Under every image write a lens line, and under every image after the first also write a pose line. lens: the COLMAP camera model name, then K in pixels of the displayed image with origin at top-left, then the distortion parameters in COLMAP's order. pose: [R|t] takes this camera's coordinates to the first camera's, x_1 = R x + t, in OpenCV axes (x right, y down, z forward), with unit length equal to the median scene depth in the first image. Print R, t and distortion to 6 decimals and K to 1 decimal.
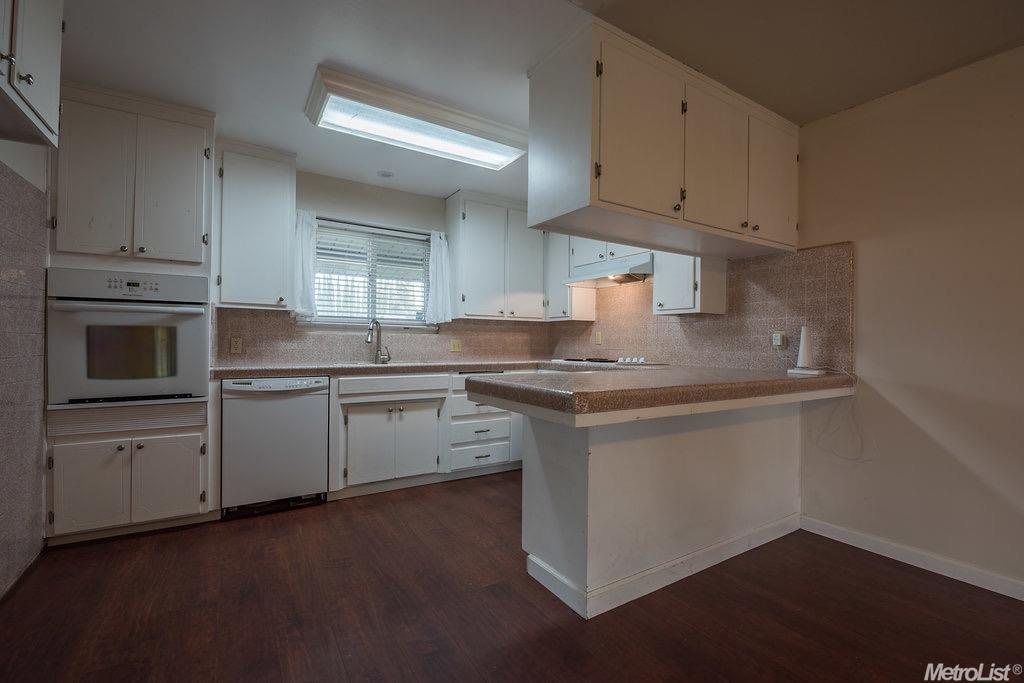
lens RADIAL K [[444.6, 0, 512.0], [0, 444.6, 341.5], [0, 0, 1]] dist [0.000930, -0.010514]
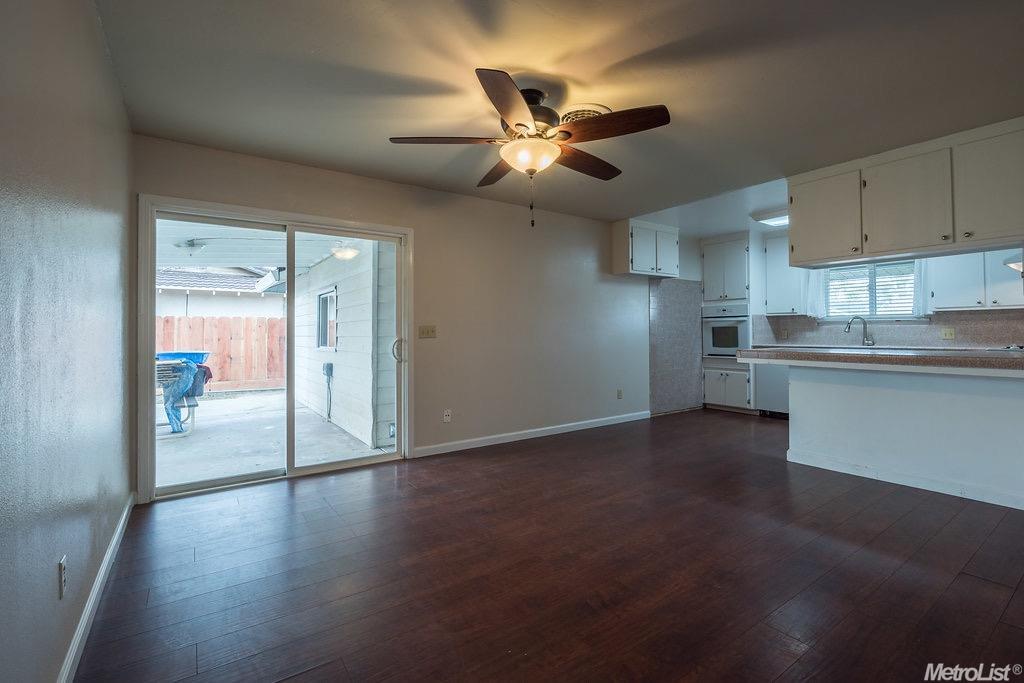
lens RADIAL K [[466.1, 0, 529.9], [0, 466.1, 326.7], [0, 0, 1]] dist [-0.019423, -0.000188]
pose [[0.060094, -0.021512, -0.997961, 1.341504], [0.009190, 0.999737, -0.020997, 0.007954], [0.998150, -0.007910, 0.060276, -0.209837]]
